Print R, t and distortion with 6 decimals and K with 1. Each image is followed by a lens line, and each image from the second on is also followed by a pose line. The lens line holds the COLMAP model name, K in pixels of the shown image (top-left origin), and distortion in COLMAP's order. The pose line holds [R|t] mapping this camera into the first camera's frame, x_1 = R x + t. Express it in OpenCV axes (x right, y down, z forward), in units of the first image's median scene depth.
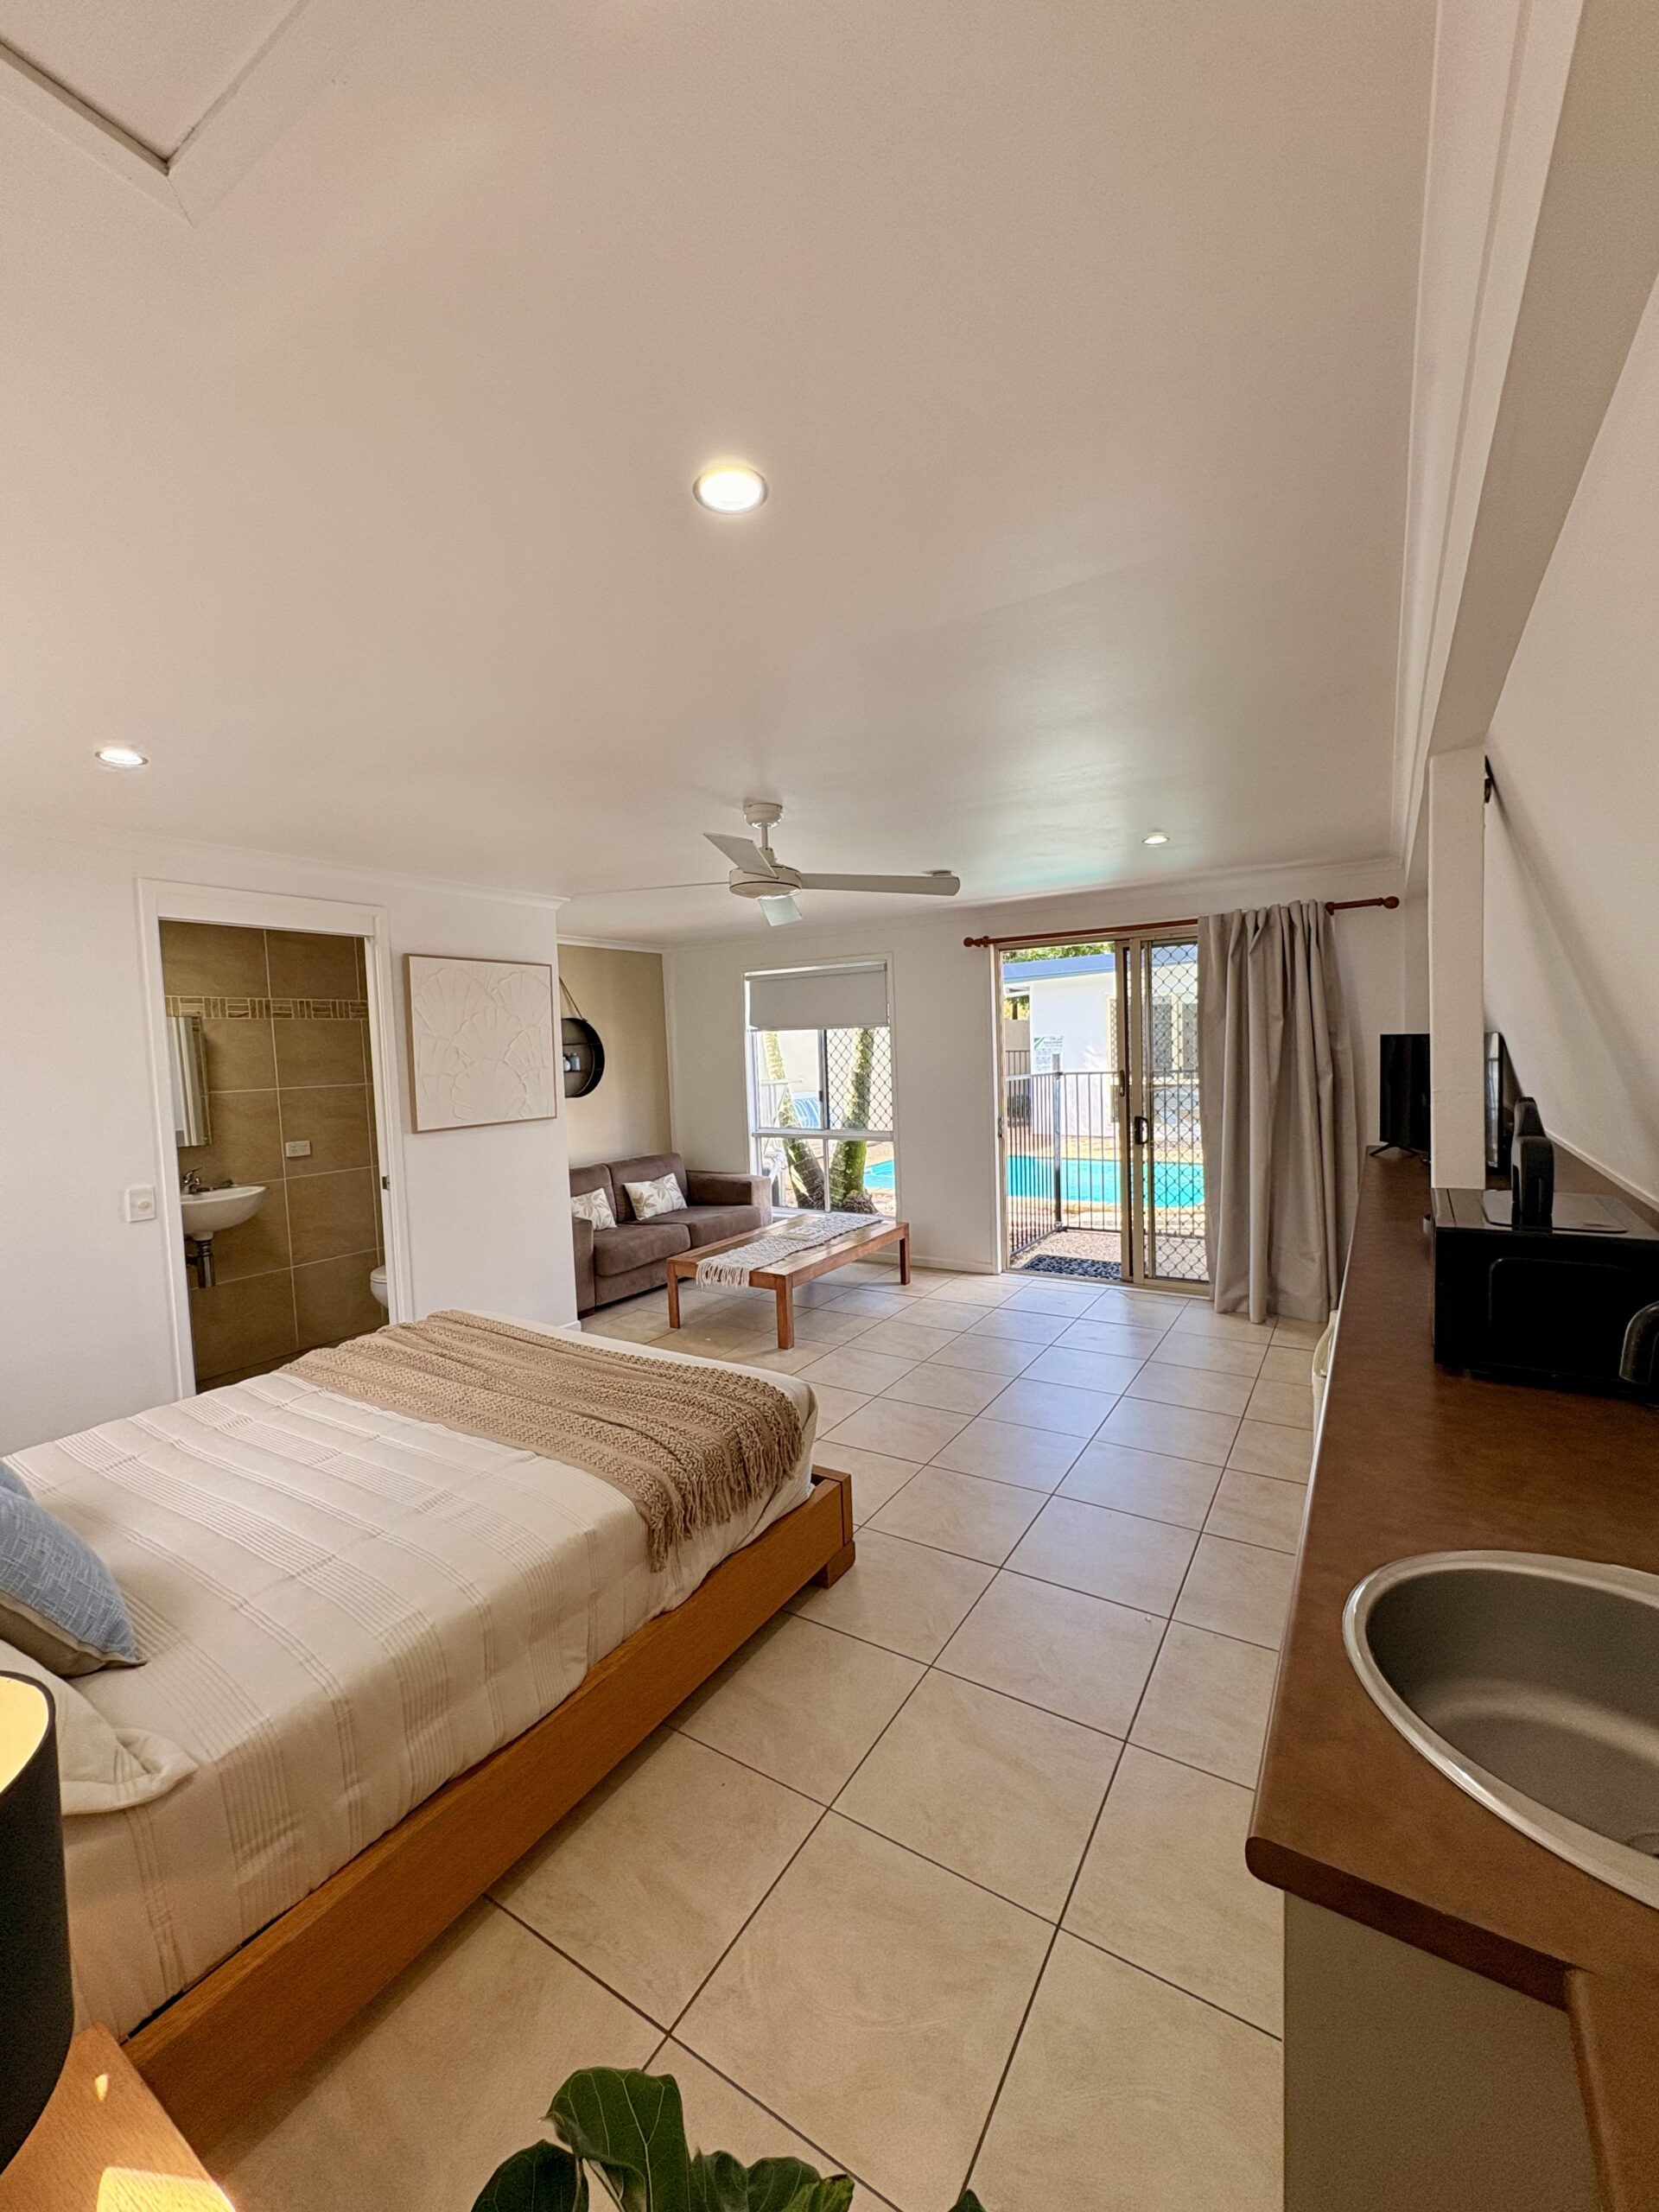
lens RADIAL K [[880.2, 0, 828.5], [0, 880.2, 1102.7], [0, 0, 1]] dist [-0.000757, 0.000360]
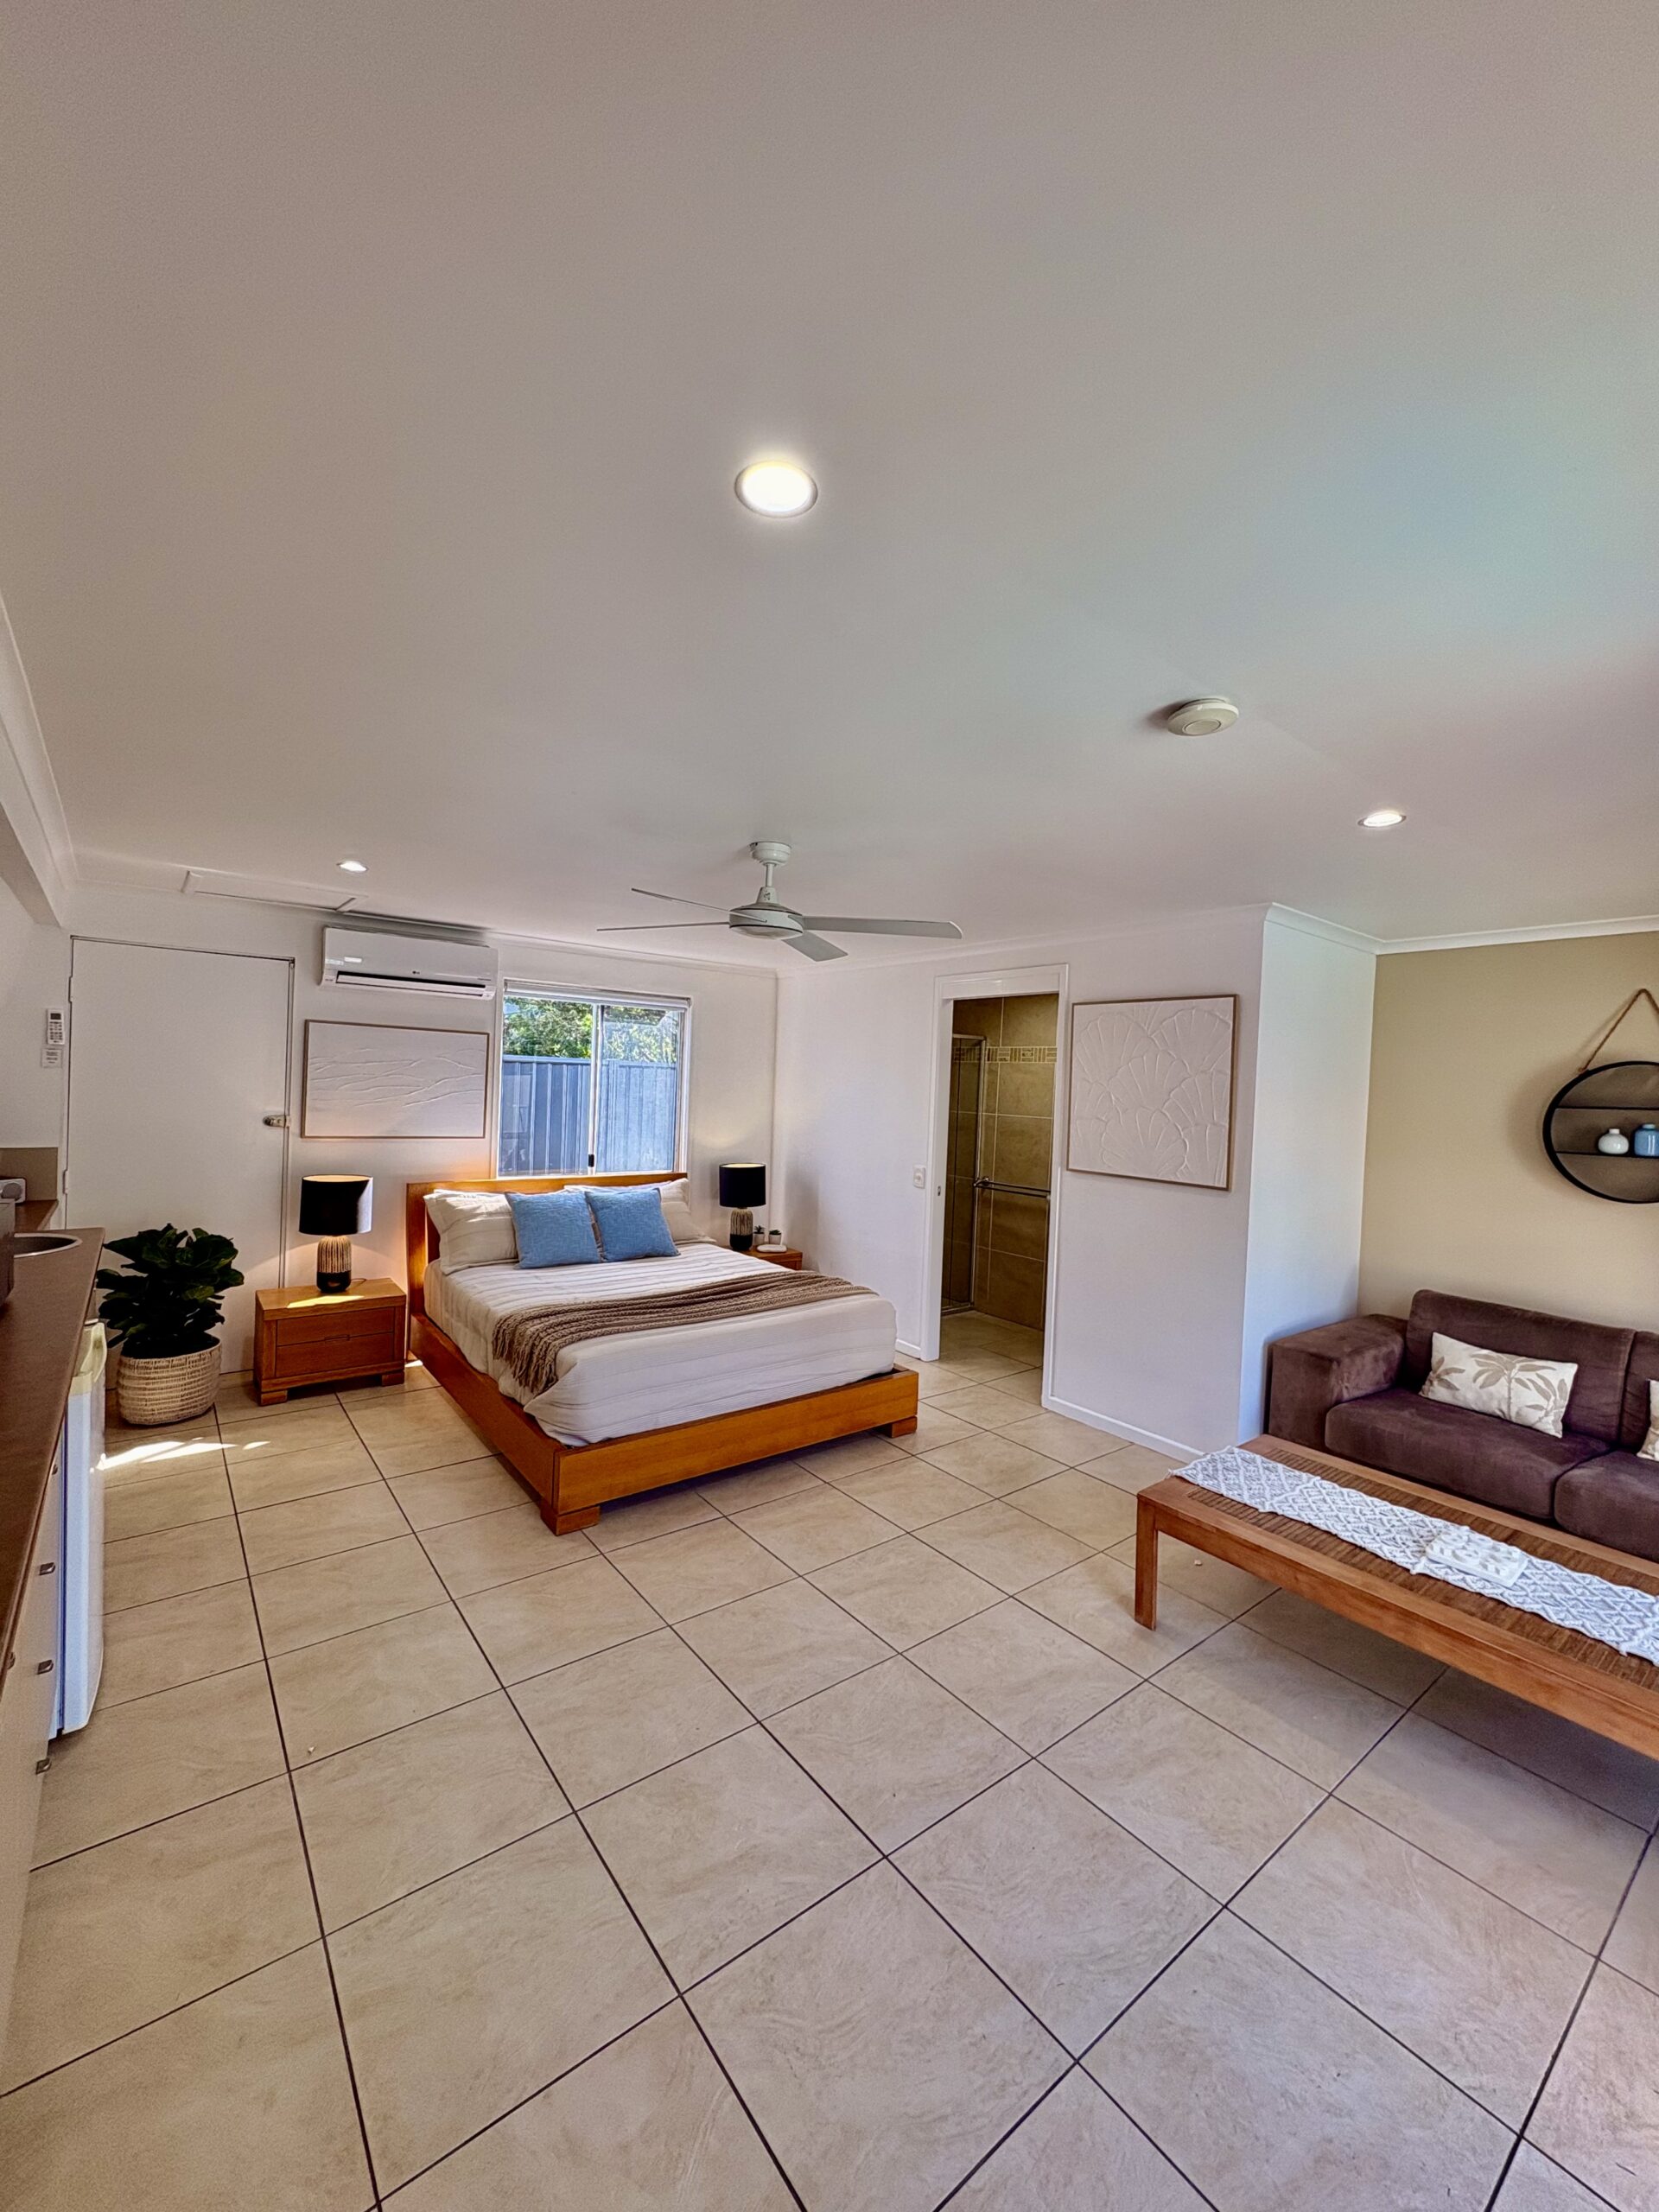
lens RADIAL K [[880.2, 0, 828.5], [0, 880.2, 1102.7], [0, 0, 1]] dist [-0.000757, 0.000360]
pose [[-0.339411, 0.042632, -0.939672, 0.789553], [-0.078648, 0.994188, 0.073513, -0.127380], [0.937345, 0.098854, -0.334085, 1.344592]]
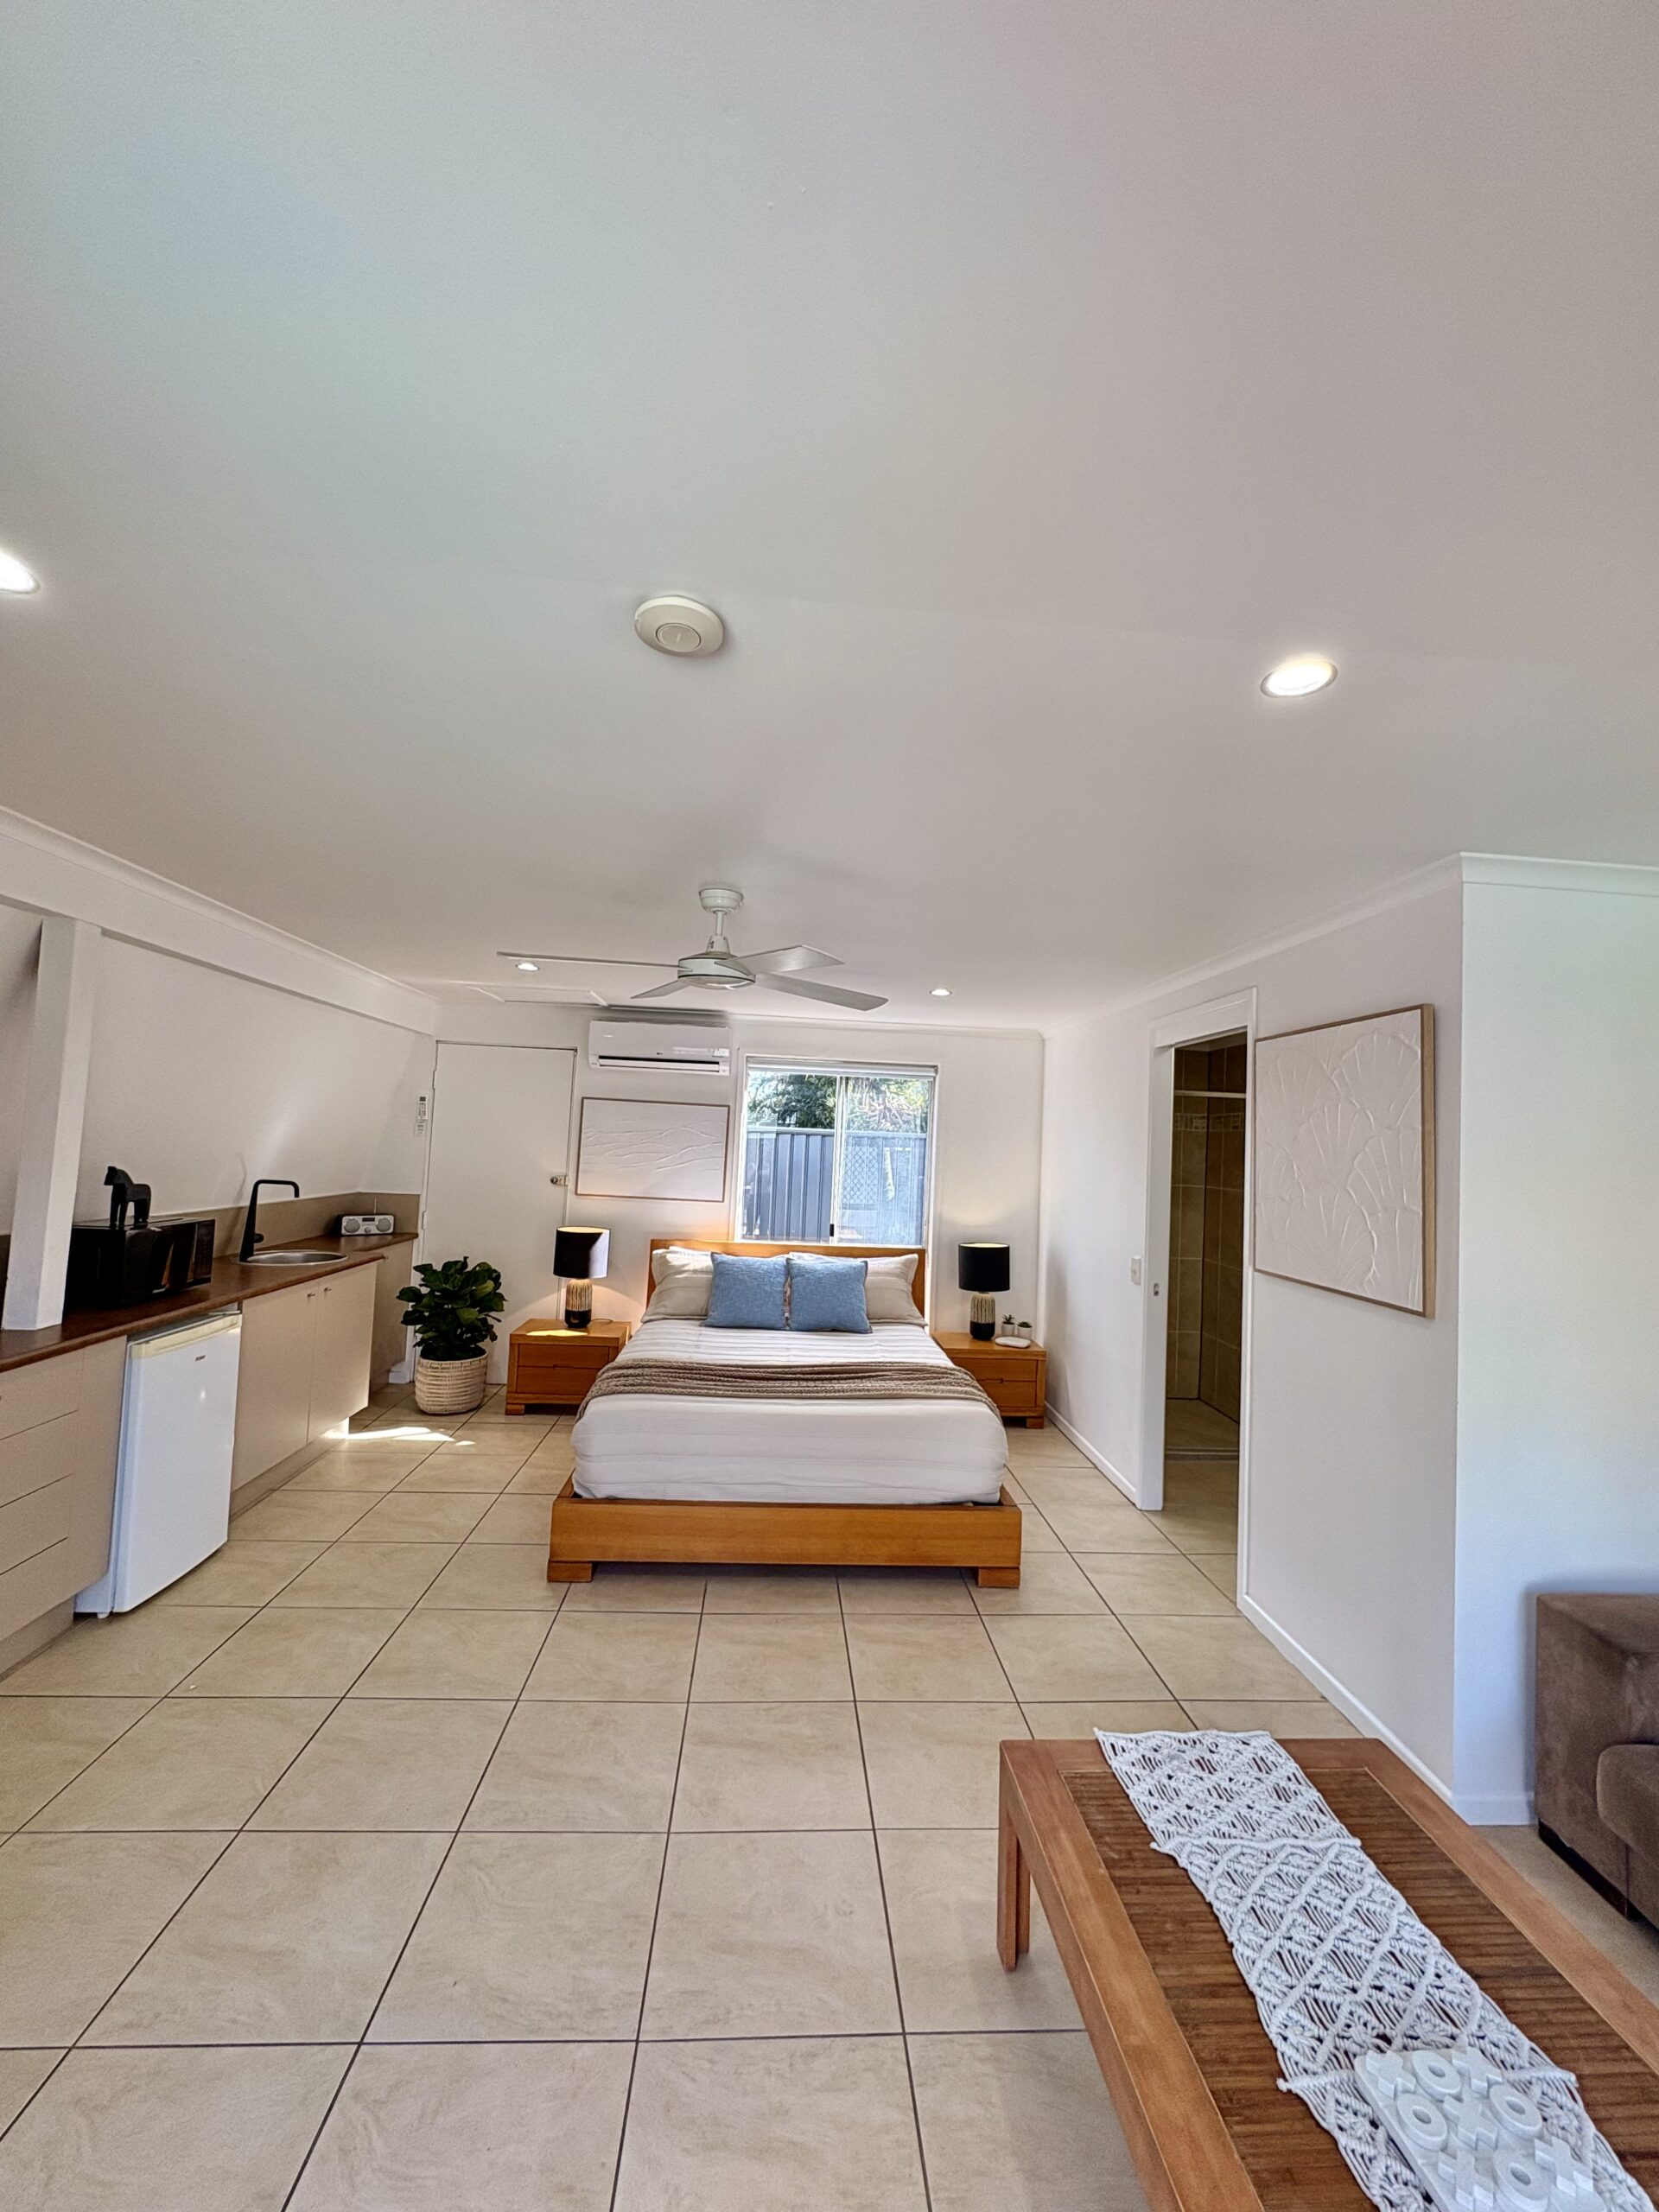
lens RADIAL K [[880.2, 0, 828.5], [0, 880.2, 1102.7], [0, 0, 1]] dist [-0.000757, 0.000360]
pose [[-0.808980, -0.029489, -0.587096, 0.362312], [-0.048693, 0.998670, 0.016933, -0.131813], [0.585816, 0.042286, -0.809340, 1.739998]]
